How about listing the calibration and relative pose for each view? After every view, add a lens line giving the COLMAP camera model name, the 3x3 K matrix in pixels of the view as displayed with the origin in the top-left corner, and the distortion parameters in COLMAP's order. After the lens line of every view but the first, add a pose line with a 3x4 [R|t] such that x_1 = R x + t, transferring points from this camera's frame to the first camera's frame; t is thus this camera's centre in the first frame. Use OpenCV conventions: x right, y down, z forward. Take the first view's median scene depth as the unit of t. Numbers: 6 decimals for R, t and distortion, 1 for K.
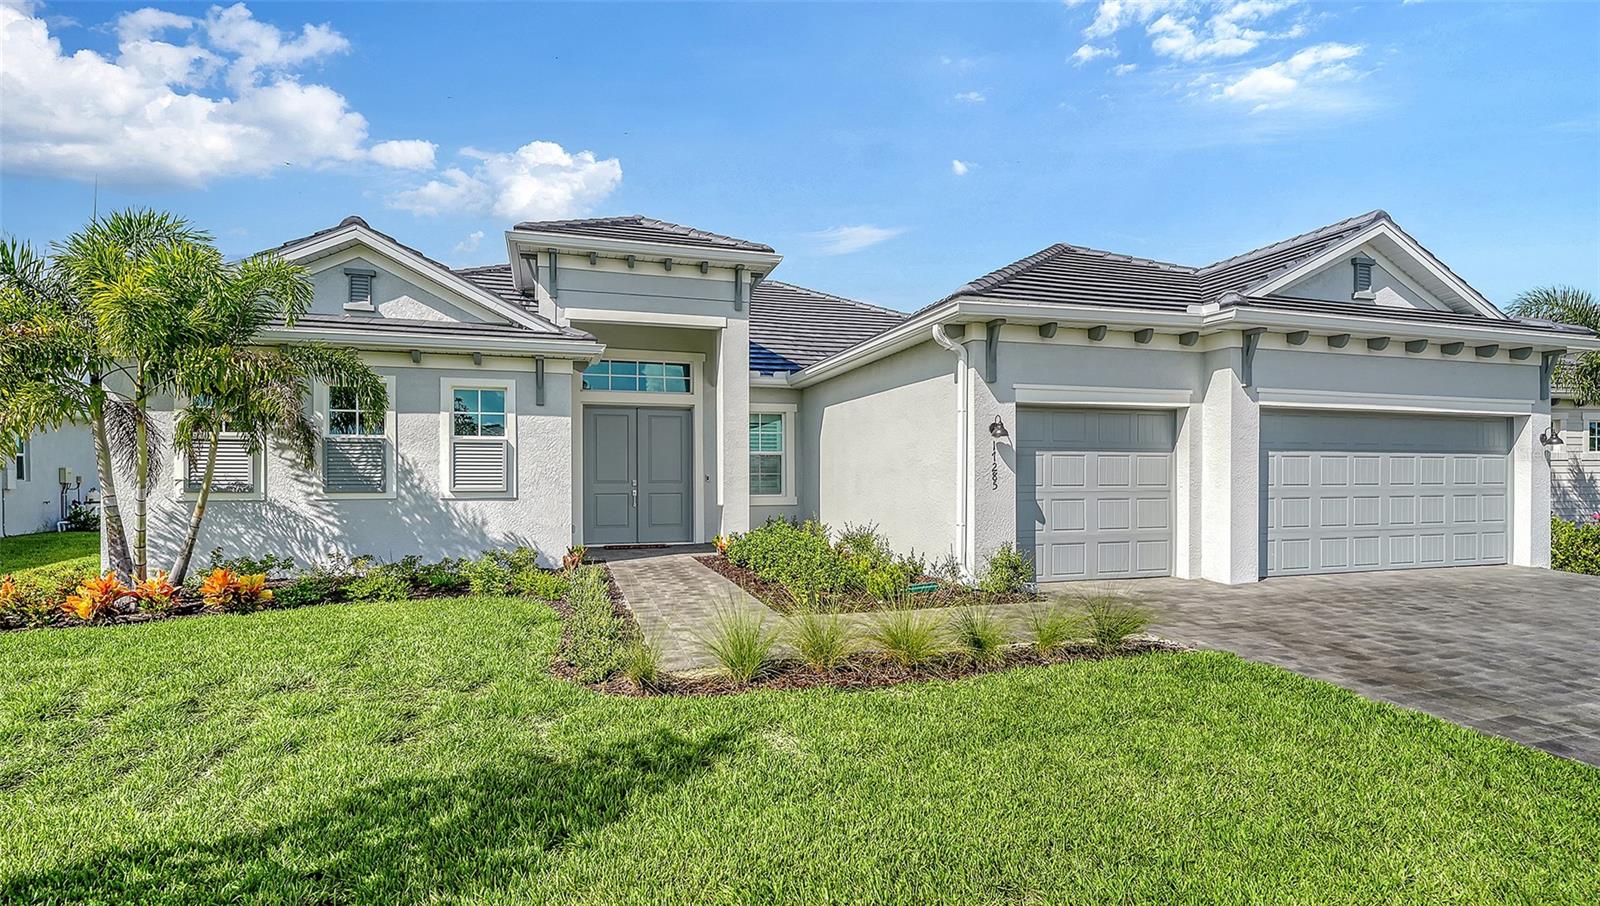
lens RADIAL K [[754.8, 0, 798.9], [0, 754.8, 451.3], [0, 0, 1]] dist [-0.001110, 0.000291]
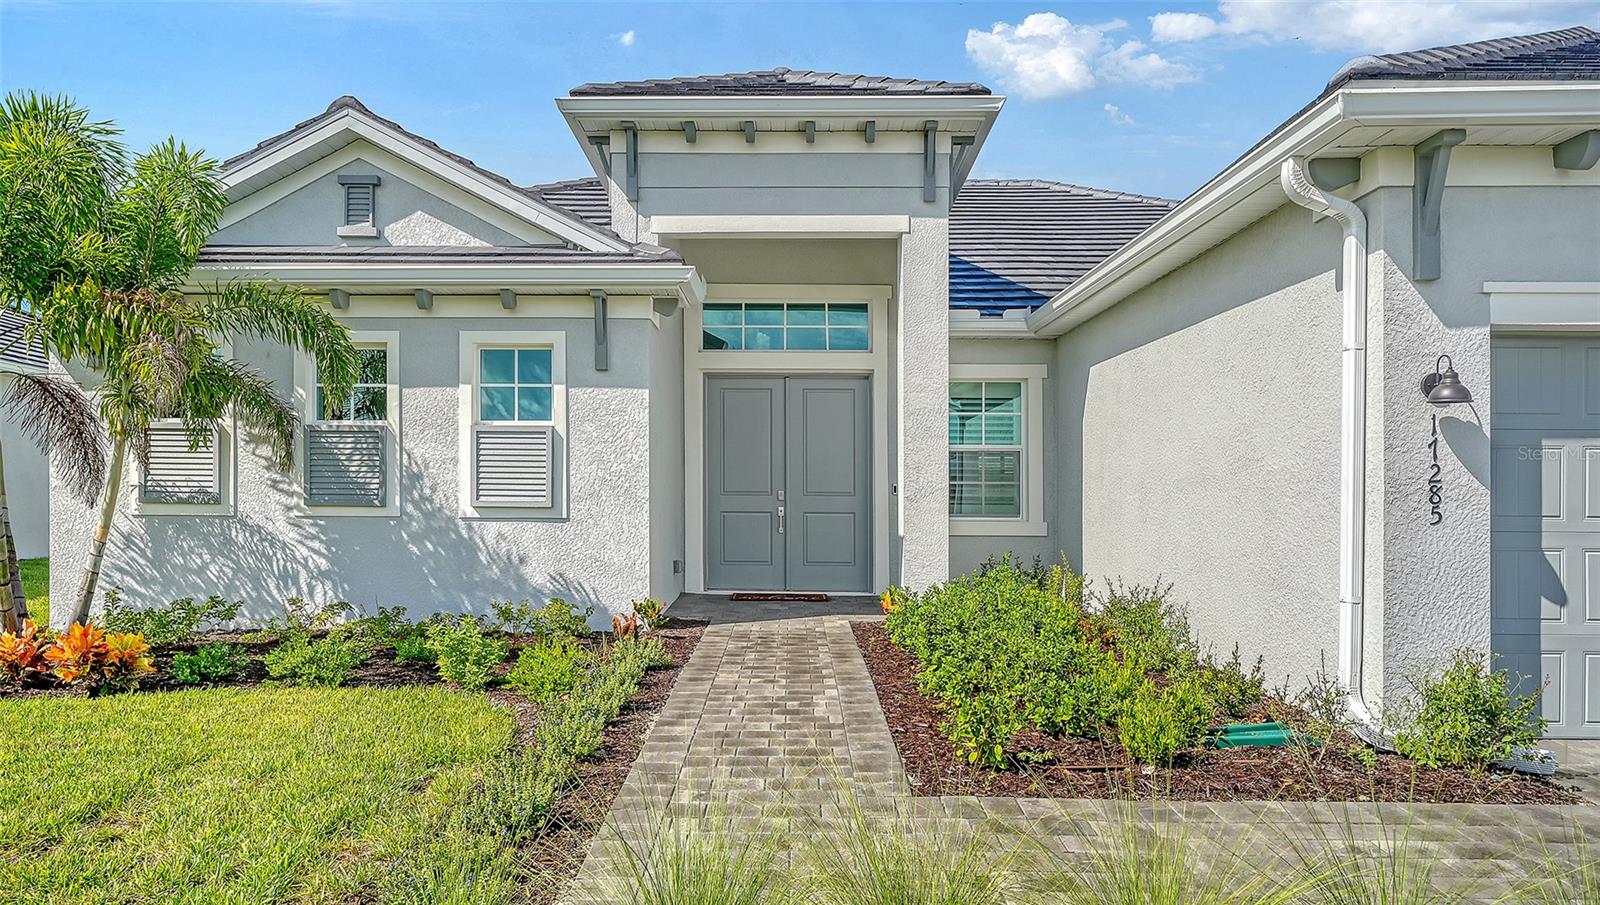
lens RADIAL K [[1003.5, 0, 801.5], [0, 1003.5, 457.7], [0, 0, 1]] dist [-0.008755, 0.002088]
pose [[0.954574, 0.000305, -0.297974, 0.063298], [0.002139, 0.999967, 0.007876, 0.004689], [0.297966, -0.008155, 0.954541, 0.261933]]
